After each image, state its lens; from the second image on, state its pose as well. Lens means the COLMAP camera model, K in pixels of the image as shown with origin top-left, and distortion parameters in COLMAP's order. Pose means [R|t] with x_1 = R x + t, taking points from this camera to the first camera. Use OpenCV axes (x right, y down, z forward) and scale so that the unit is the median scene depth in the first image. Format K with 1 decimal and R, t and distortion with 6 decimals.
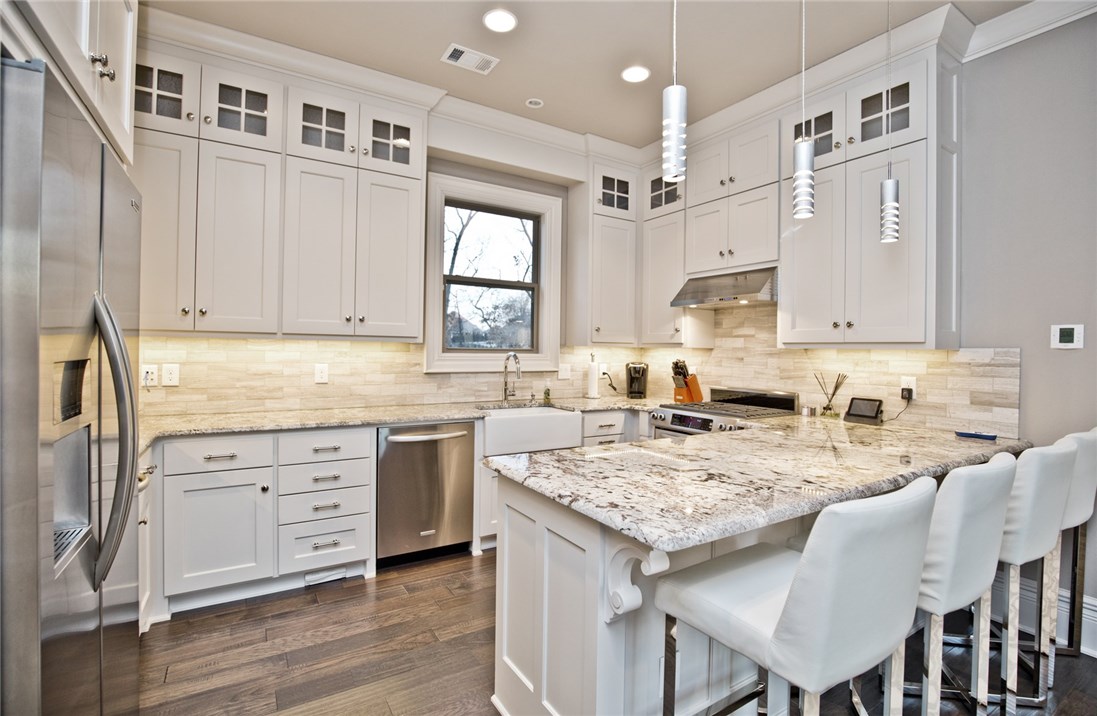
lens RADIAL K [[525.7, 0, 580.3], [0, 525.7, 351.5], [0, 0, 1]] dist [-0.010926, -0.000767]
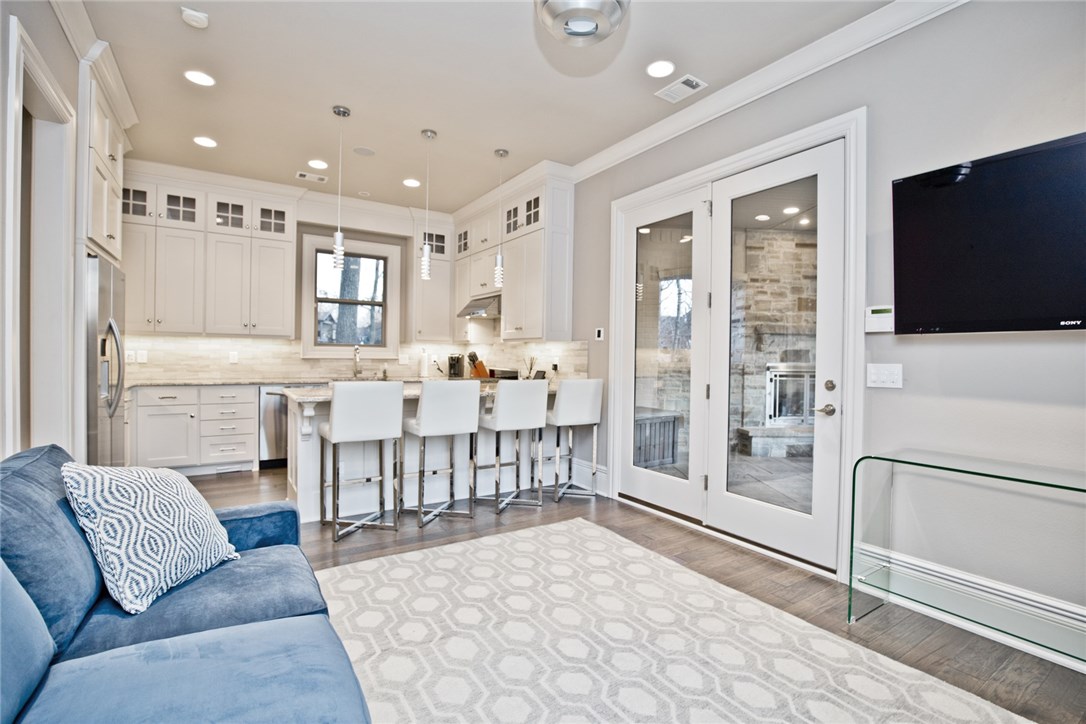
lens RADIAL K [[498.4, 0, 542.3], [0, 498.4, 358.5], [0, 0, 1]] dist [-0.000721, 0.000162]
pose [[0.999991, -0.000329, -0.004327, 0.525575], [0.000357, 0.999979, 0.006474, 0.036210], [0.004325, -0.006475, 0.999970, -0.620653]]
